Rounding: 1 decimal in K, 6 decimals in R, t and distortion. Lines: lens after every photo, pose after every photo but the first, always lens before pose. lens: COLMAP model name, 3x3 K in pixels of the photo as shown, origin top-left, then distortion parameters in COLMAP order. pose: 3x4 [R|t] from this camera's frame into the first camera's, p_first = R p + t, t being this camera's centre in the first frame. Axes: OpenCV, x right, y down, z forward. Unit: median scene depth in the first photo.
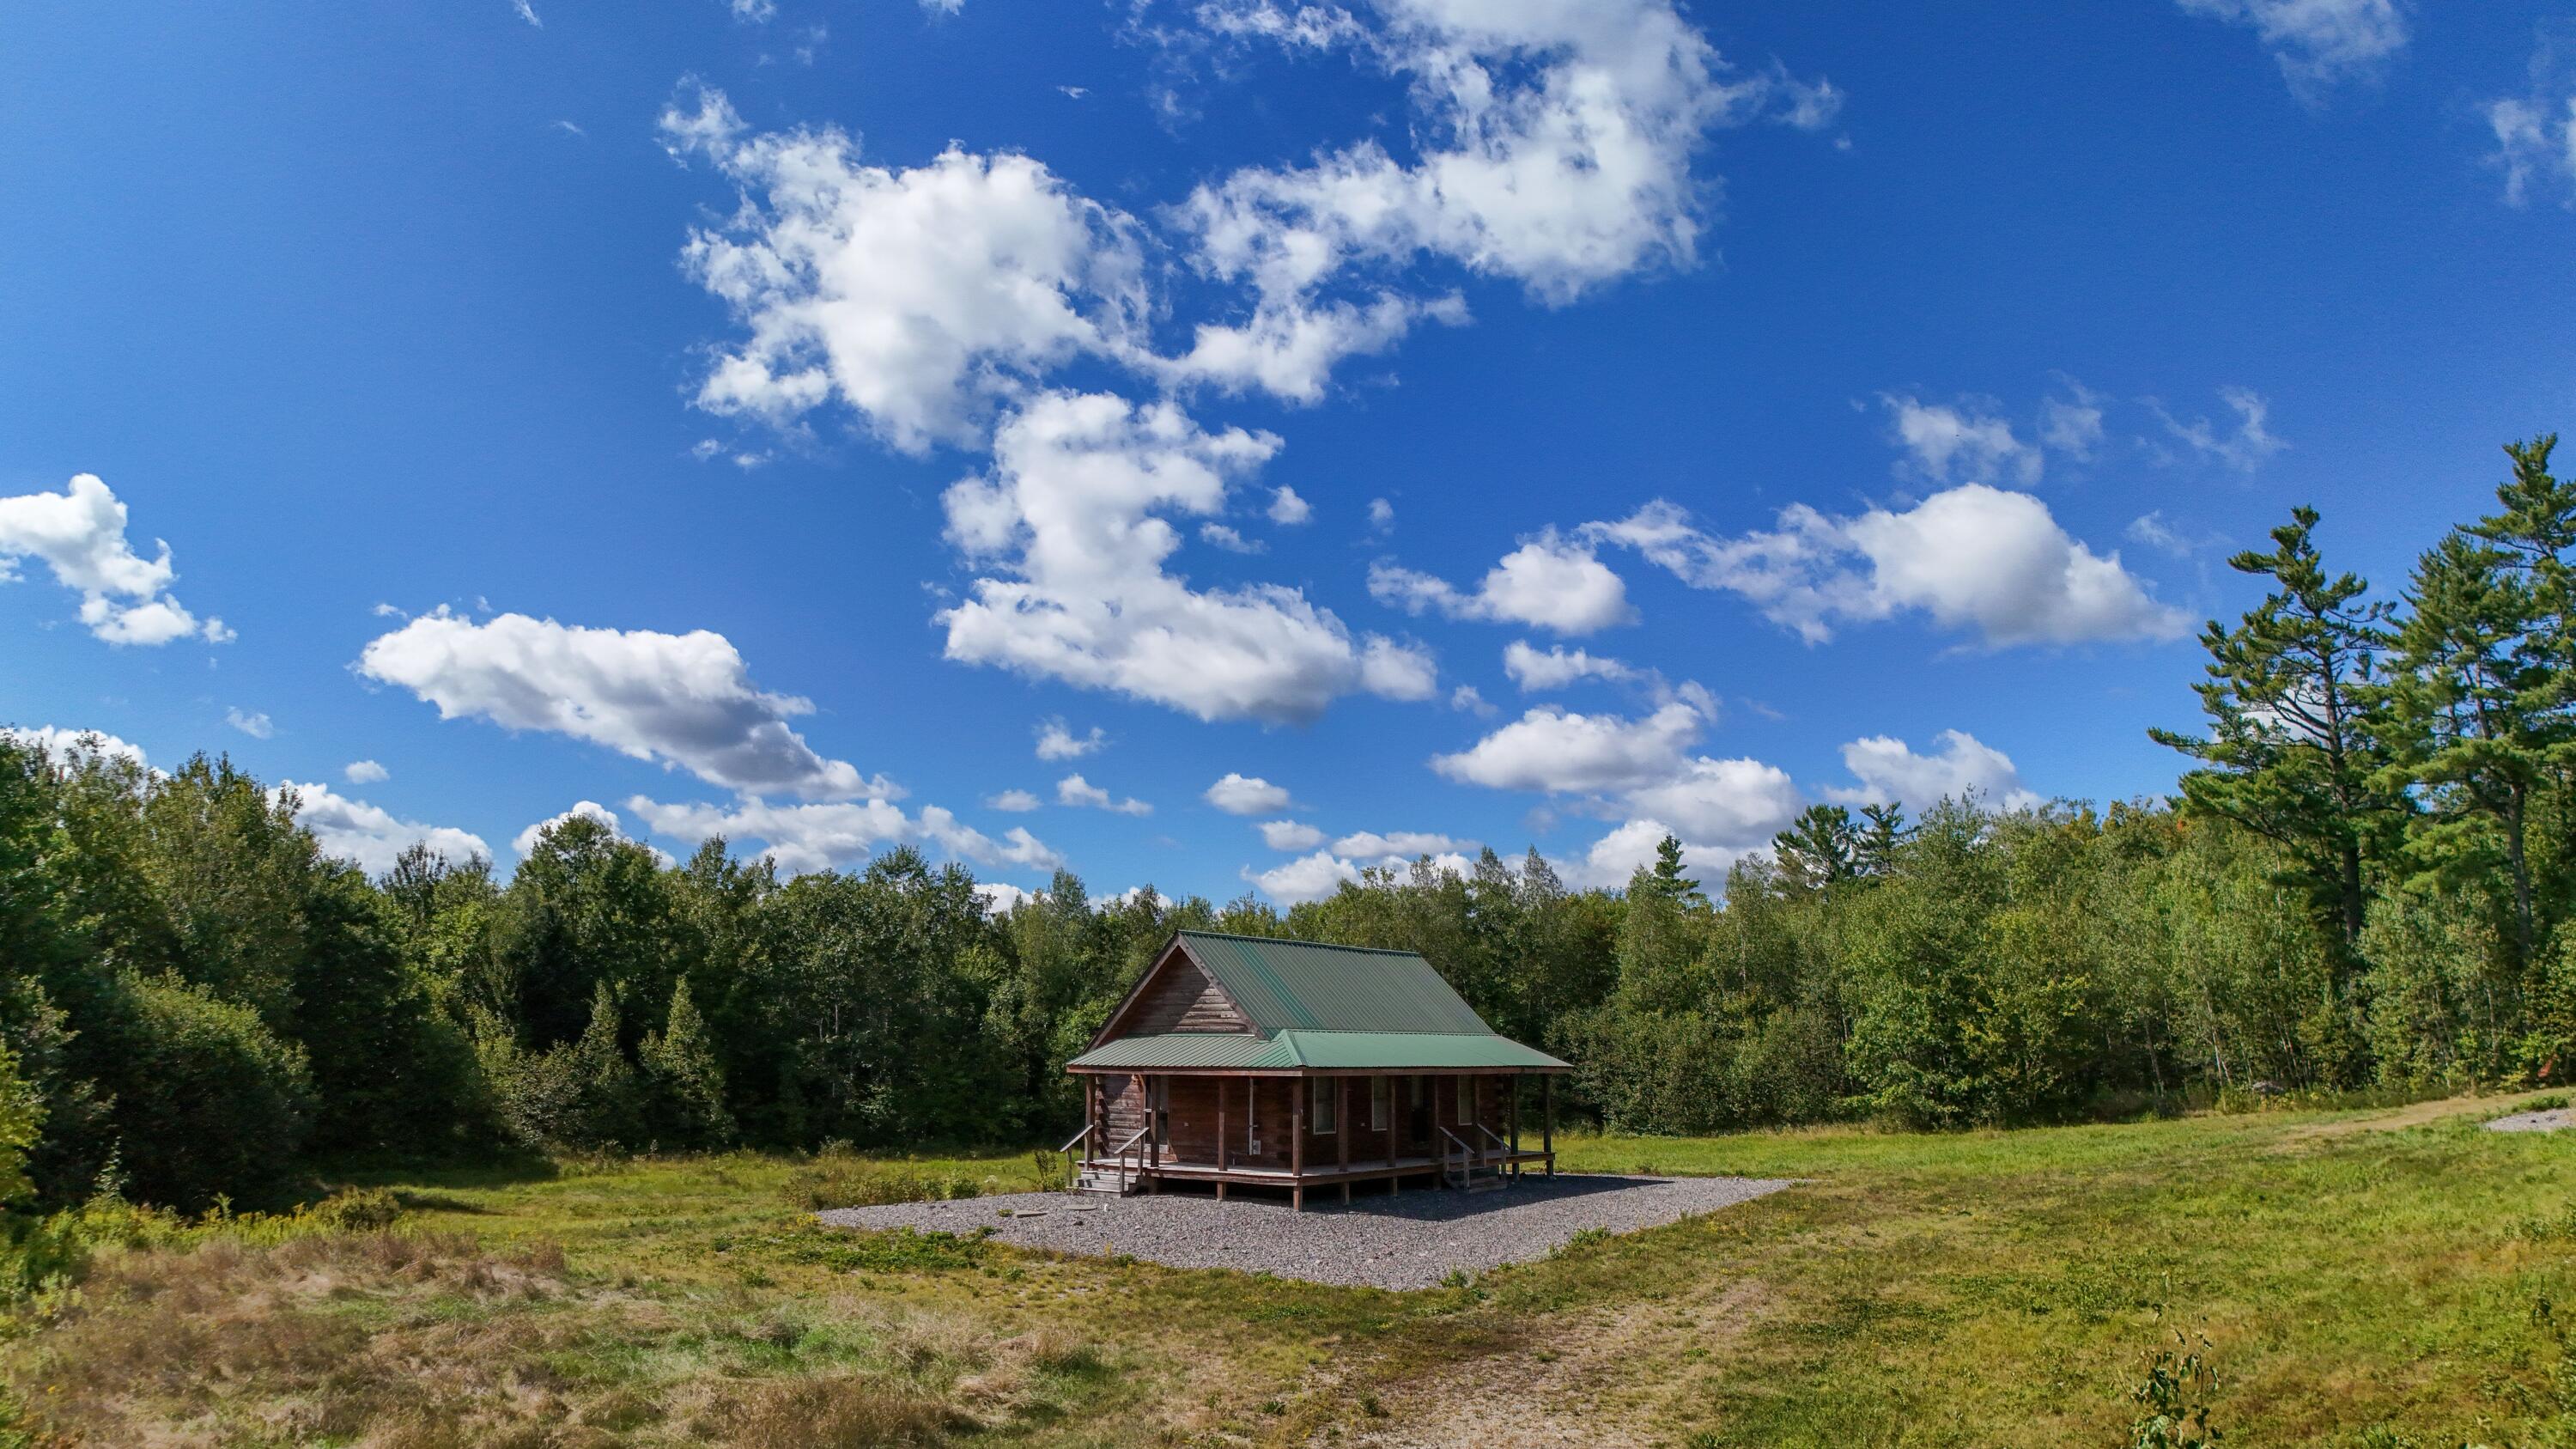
lens RADIAL K [[1569.8, 0, 1288.0], [0, 1569.8, 724.5], [0, 0, 1]] dist [-0.165630, -0.000501]
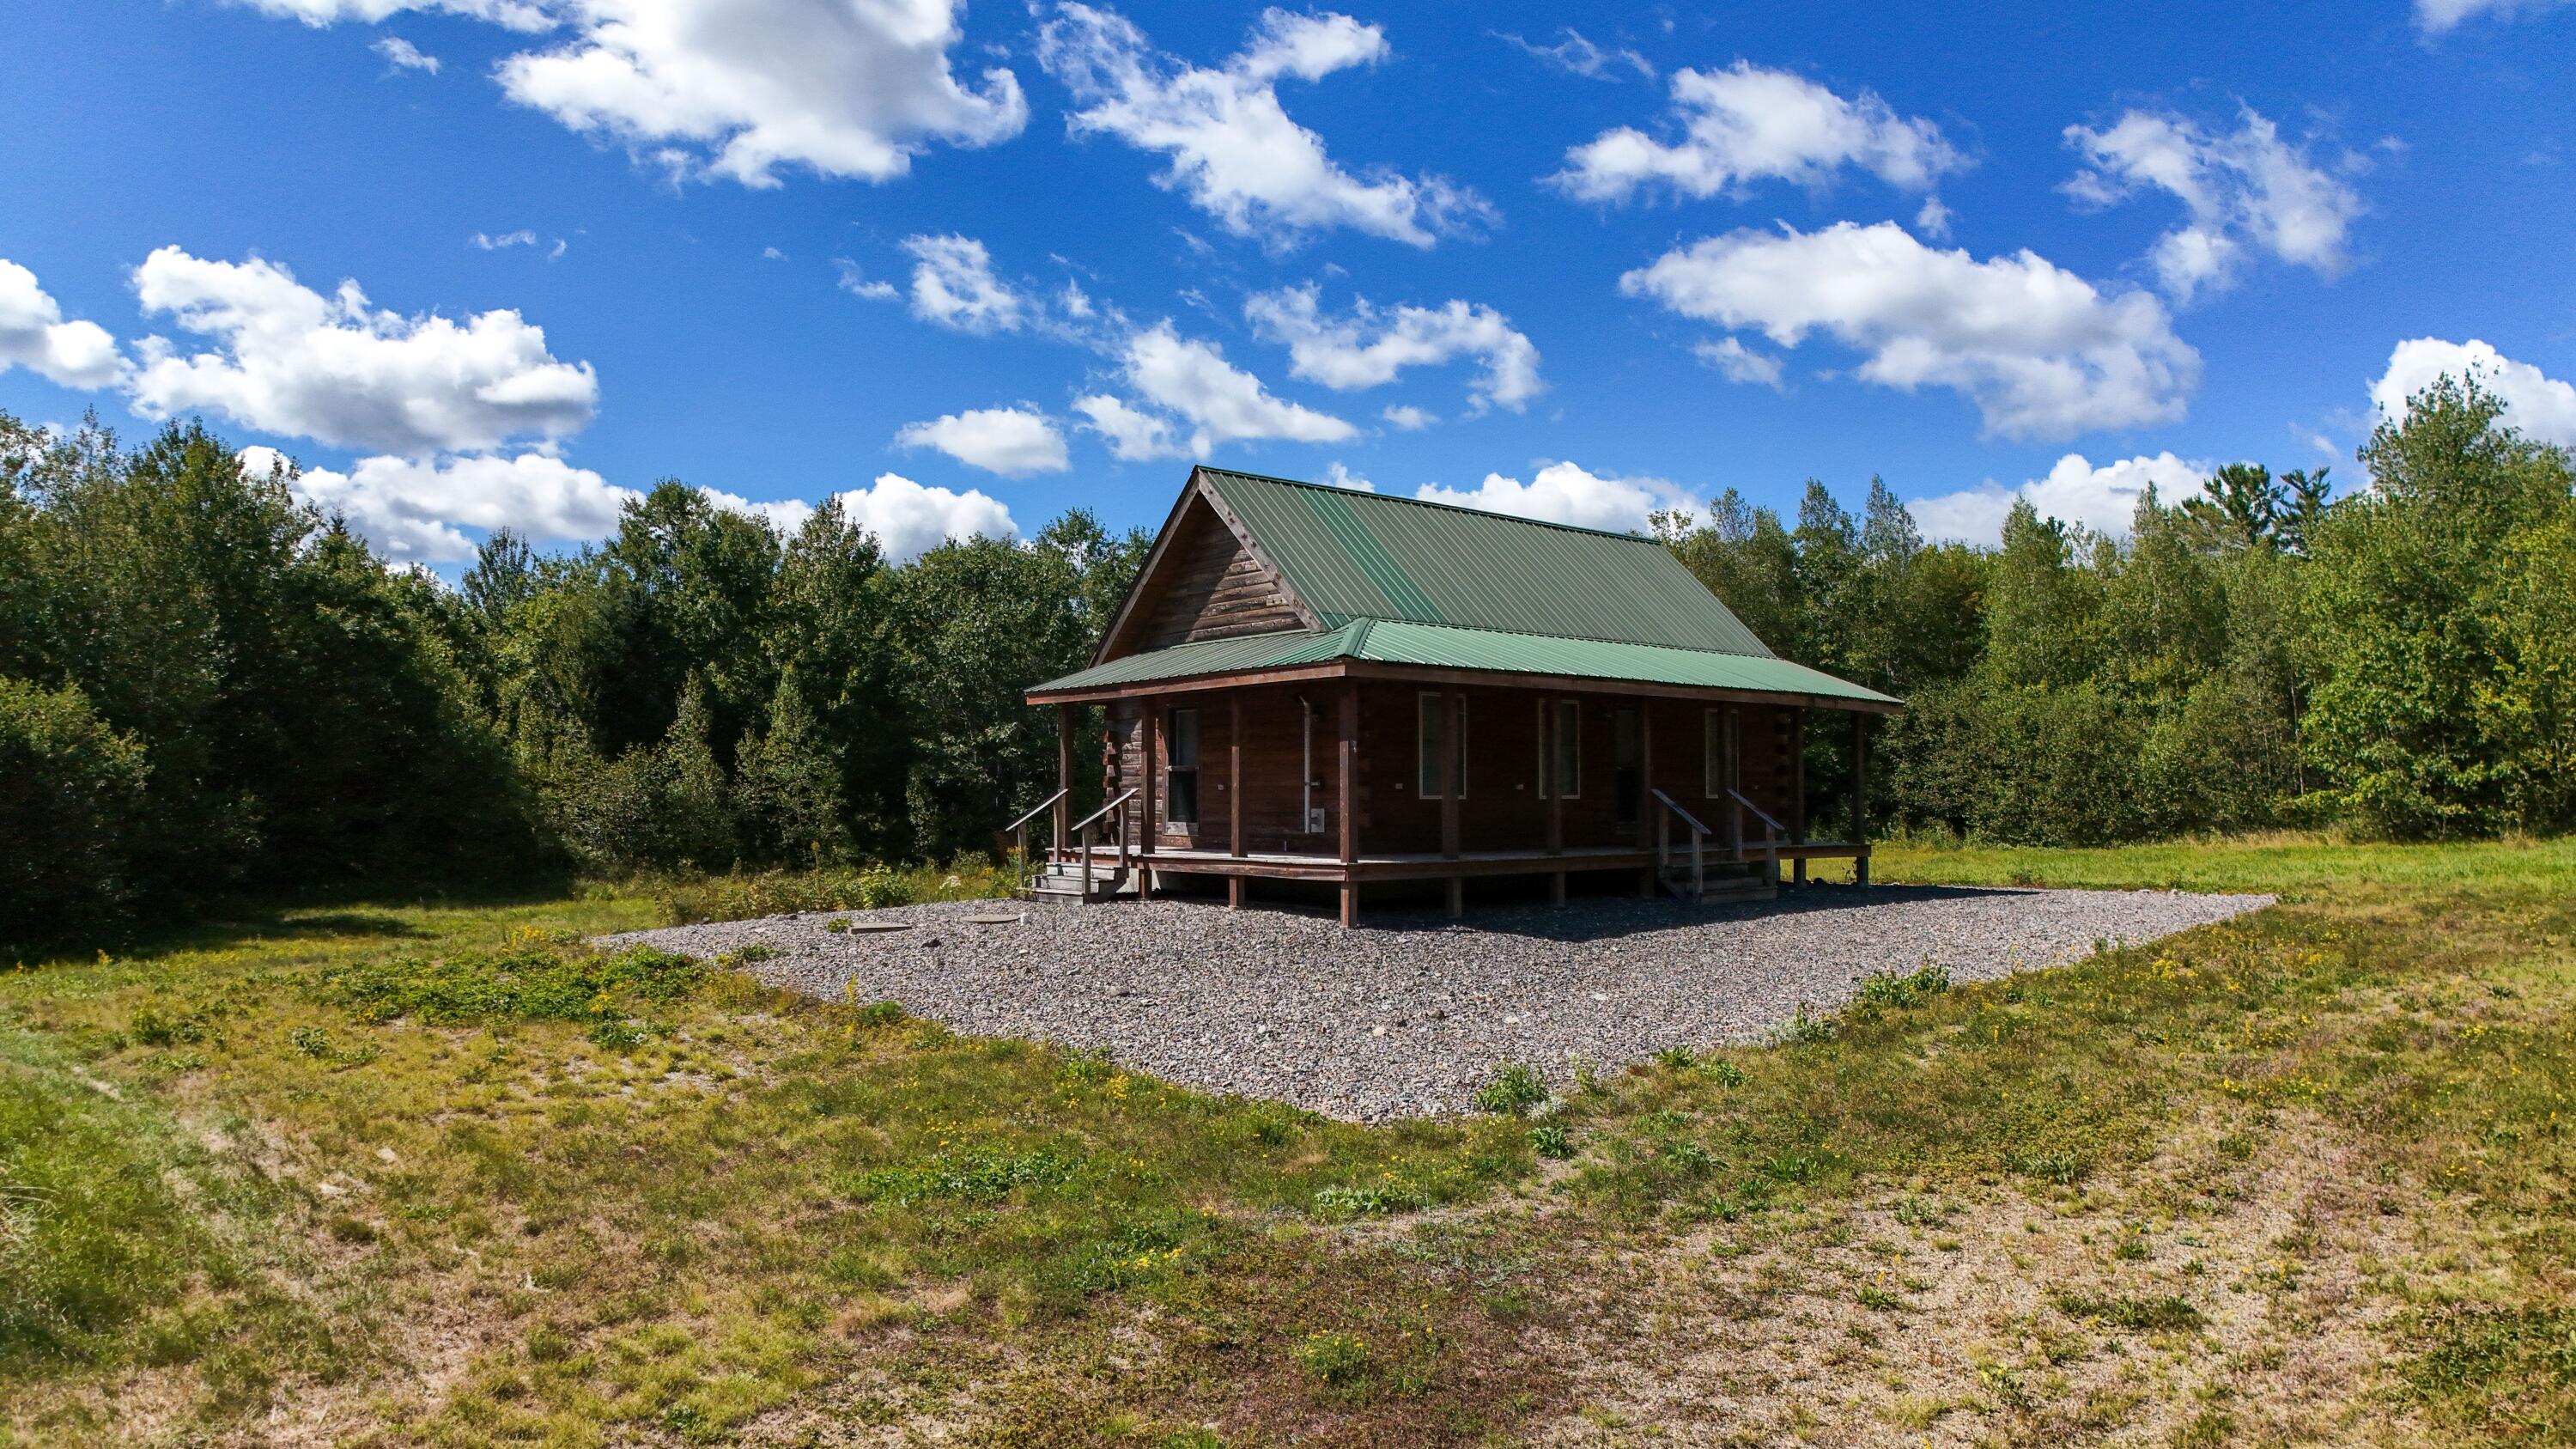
lens RADIAL K [[1605.7, 0, 1274.4], [0, 1605.7, 739.0], [0, 0, 1]] dist [-0.172657, 0.014233]
pose [[0.974202, -0.014127, -0.225236, 0.056687], [0.053524, 0.984026, 0.169786, 0.081152], [0.219240, -0.177462, 0.959396, 0.247709]]
